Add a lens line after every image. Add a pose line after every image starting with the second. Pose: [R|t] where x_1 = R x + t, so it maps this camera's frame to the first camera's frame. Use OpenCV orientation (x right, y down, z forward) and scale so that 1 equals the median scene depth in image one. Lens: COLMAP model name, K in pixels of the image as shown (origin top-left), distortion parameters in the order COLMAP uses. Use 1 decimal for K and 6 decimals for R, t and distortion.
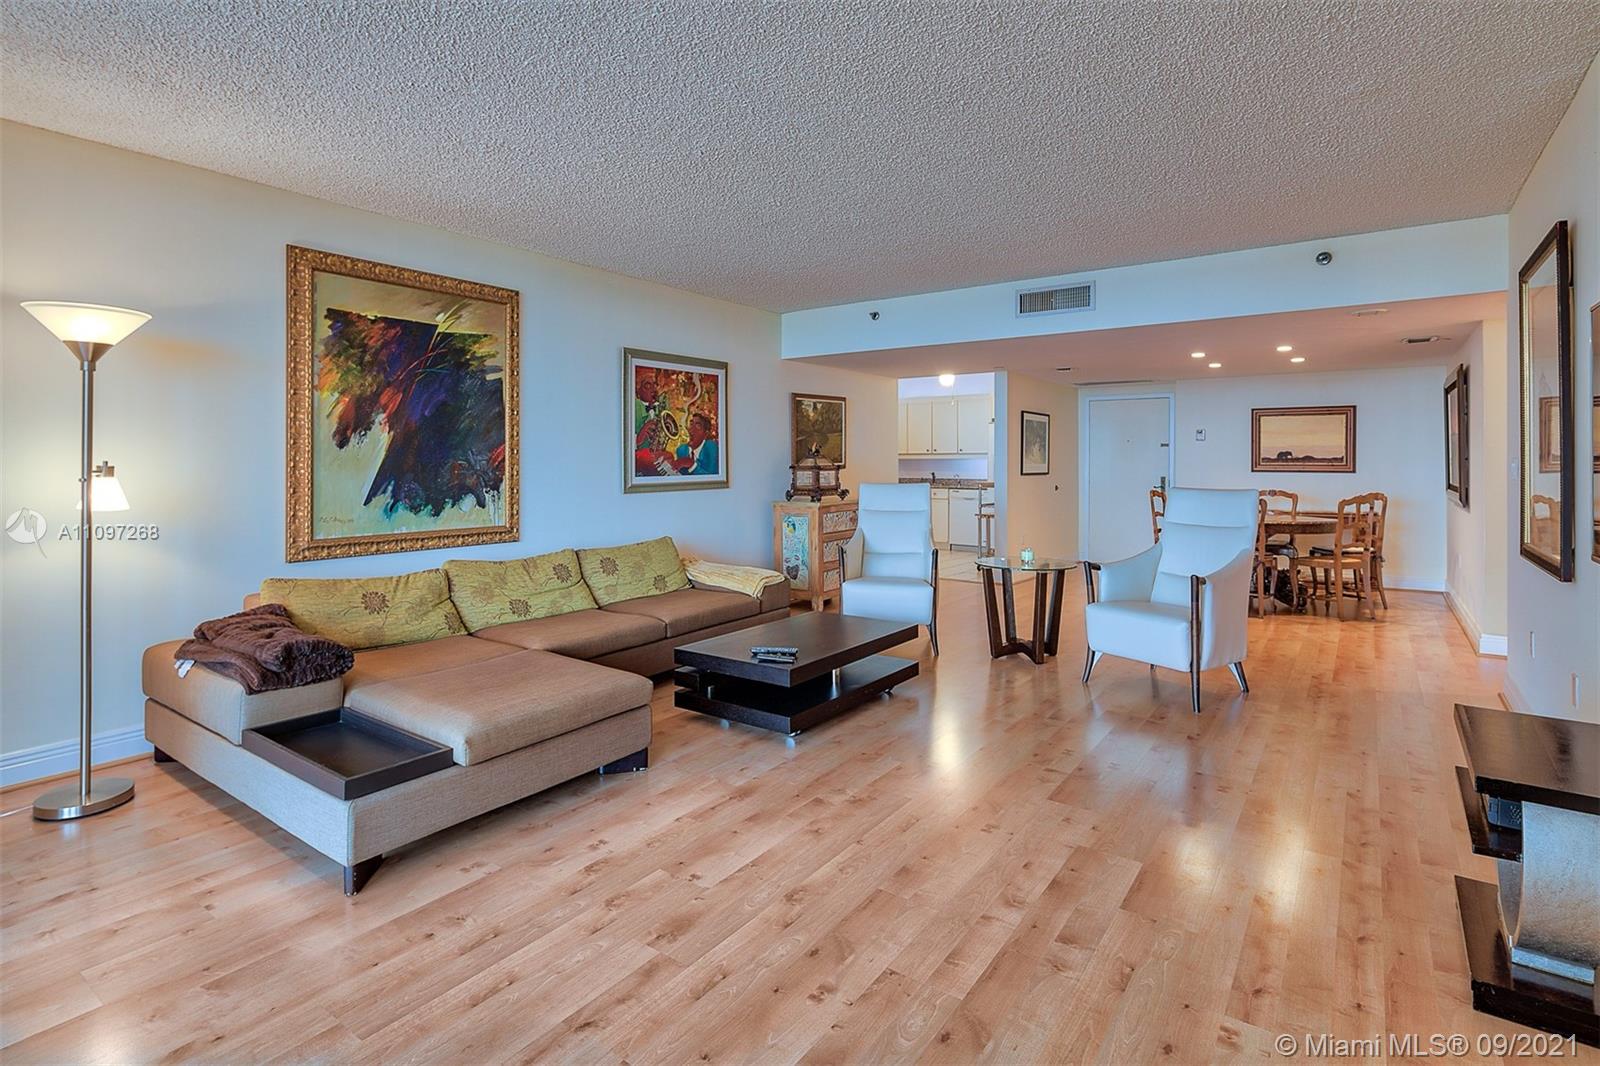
lens RADIAL K [[789.0, 0, 786.1], [0, 789.0, 465.6], [0, 0, 1]] dist [0.001775, -0.000322]
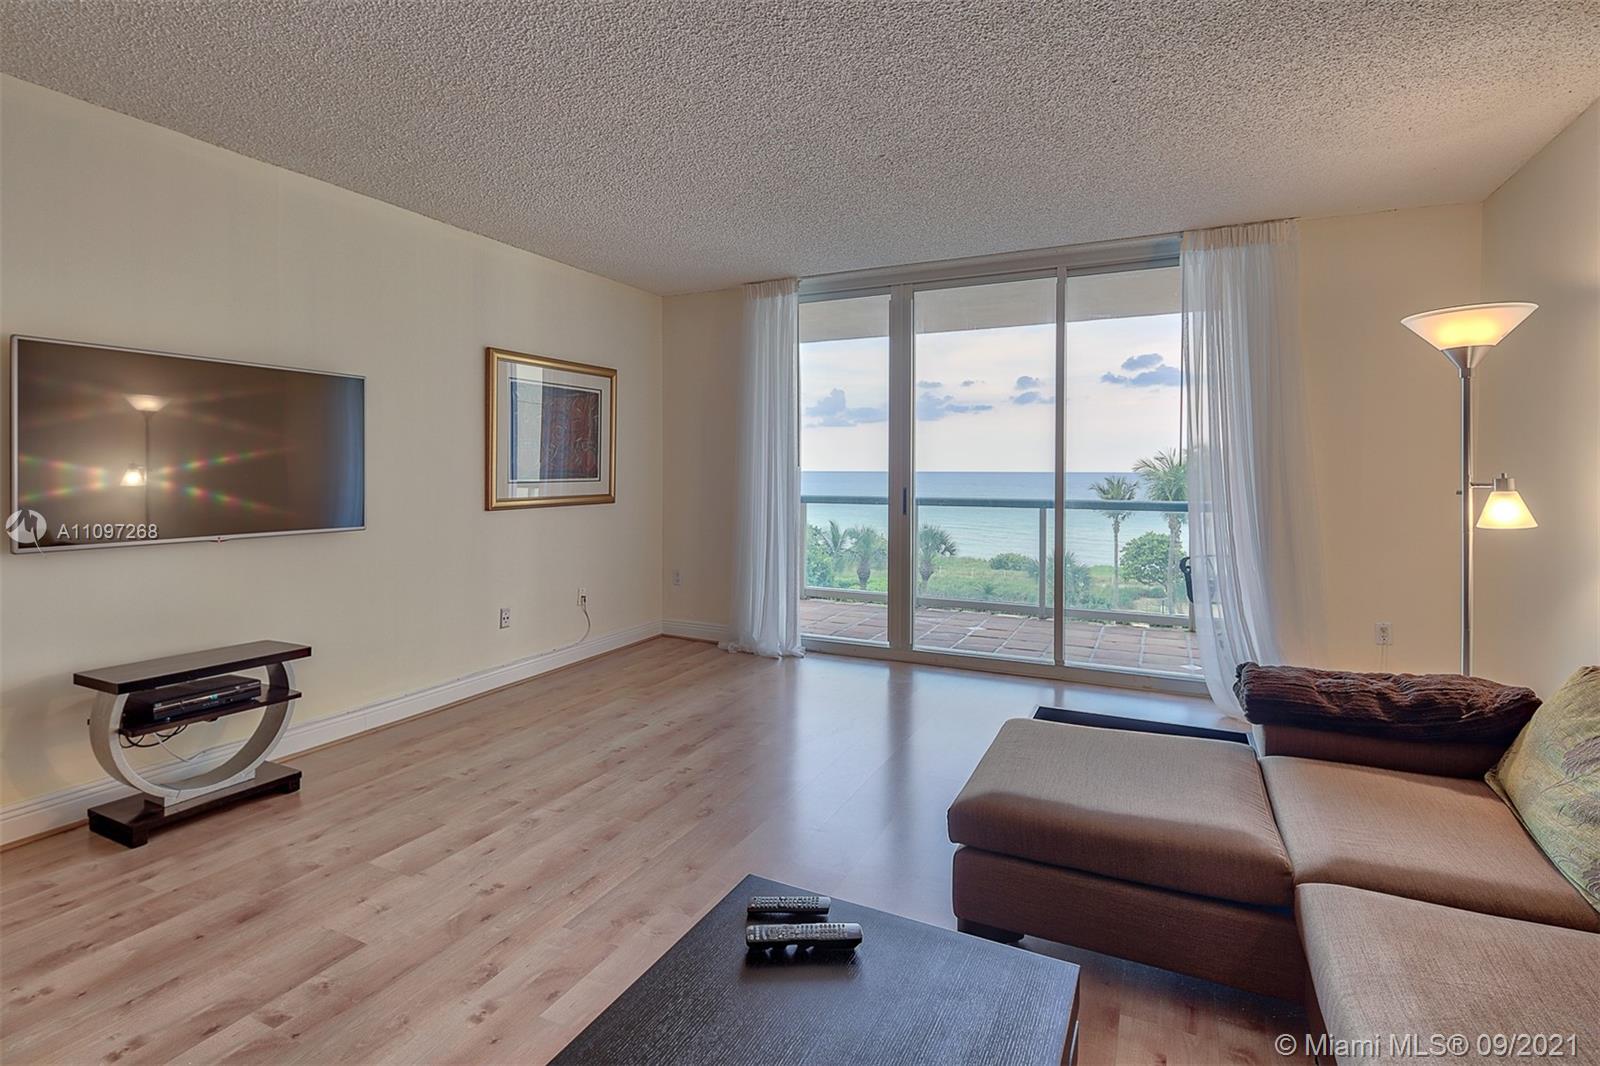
lens RADIAL K [[777.5, 0, 787.9], [0, 777.5, 473.8], [0, 0, 1]] dist [0.006538, -0.006303]
pose [[-0.983763, -0.001728, -0.179462, 0.052166], [-0.003872, 0.999925, 0.011600, -0.007295], [0.179429, 0.012106, -0.983696, 1.095400]]
